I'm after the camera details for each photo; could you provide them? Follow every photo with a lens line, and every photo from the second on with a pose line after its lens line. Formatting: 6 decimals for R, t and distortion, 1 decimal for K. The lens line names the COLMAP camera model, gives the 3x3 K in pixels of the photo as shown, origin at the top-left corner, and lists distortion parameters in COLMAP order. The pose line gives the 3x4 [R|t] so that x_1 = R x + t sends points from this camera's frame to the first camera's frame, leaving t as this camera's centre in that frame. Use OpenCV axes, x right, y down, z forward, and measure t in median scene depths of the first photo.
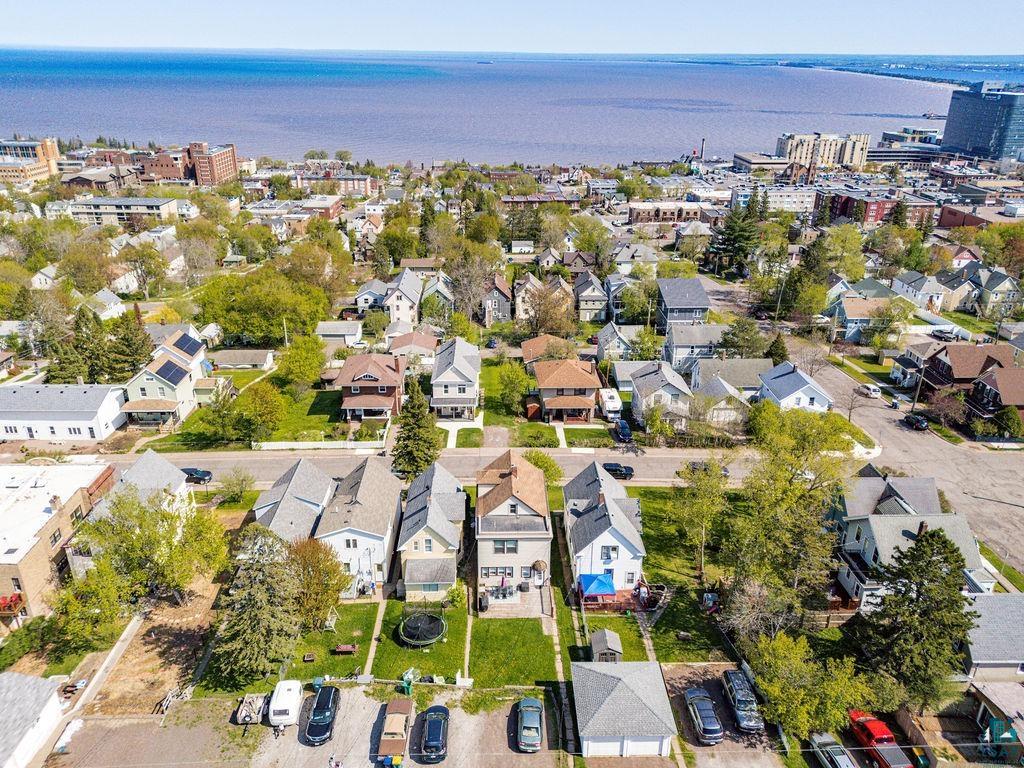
lens RADIAL K [[749.9, 0, 512.0], [0, 749.9, 384.0], [0, 0, 1]] dist [0.077878, -0.083267]
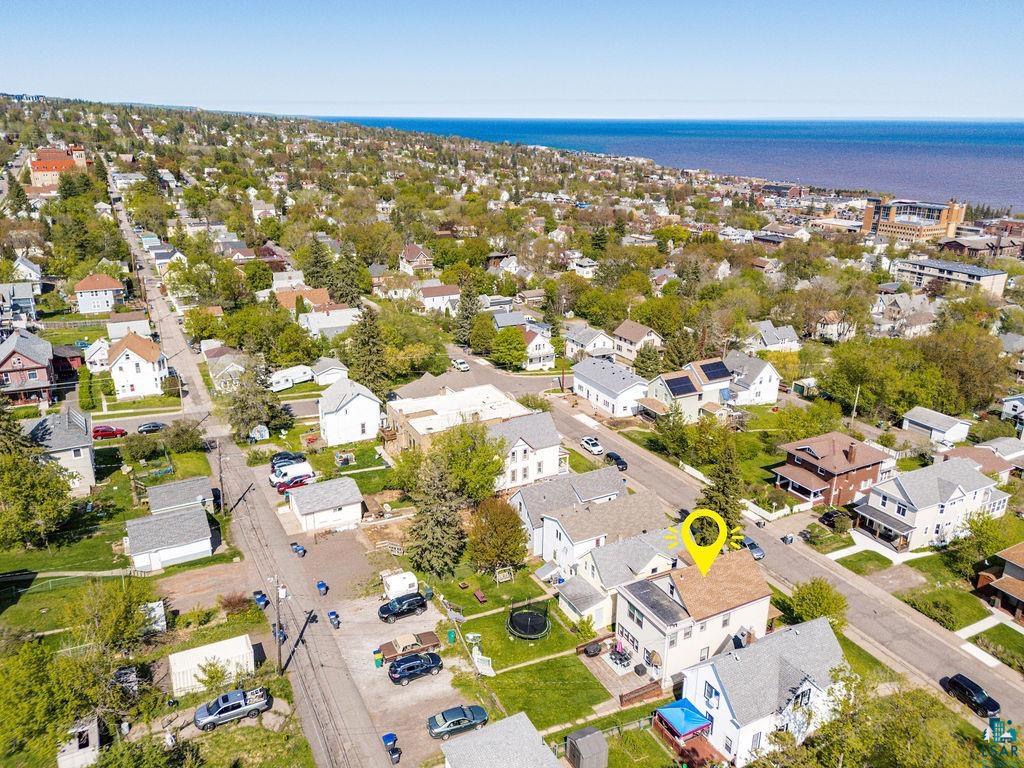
lens RADIAL K [[749.9, 0, 512.0], [0, 749.9, 384.0], [0, 0, 1]] dist [0.077878, -0.083267]
pose [[0.441458, 0.292742, -0.848184, 0.324484], [-0.361471, 0.923206, 0.130498, -0.058816], [0.821251, 0.248985, 0.513375, 0.162949]]
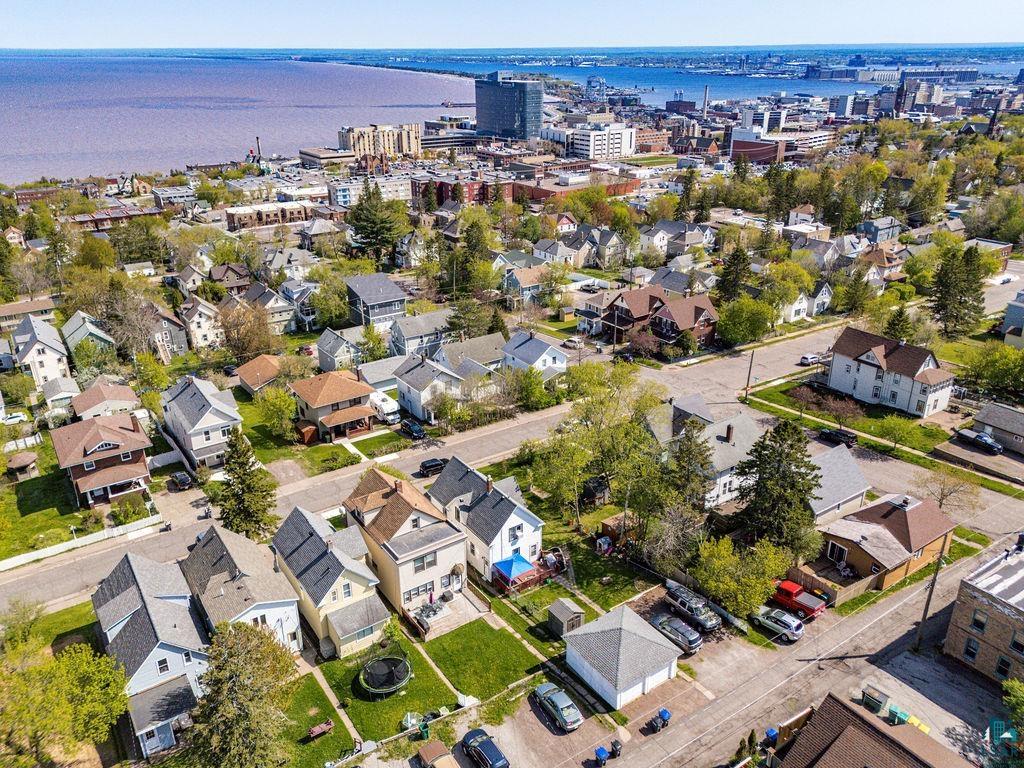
lens RADIAL K [[765.4, 0, 510.3], [0, 765.4, 389.9], [0, 0, 1]] dist [0.092741, -0.120320]
pose [[0.838985, -0.230357, 0.492990, -0.178580], [0.228023, 0.971426, 0.065855, -0.018969], [-0.494074, 0.057162, 0.867539, 0.041949]]
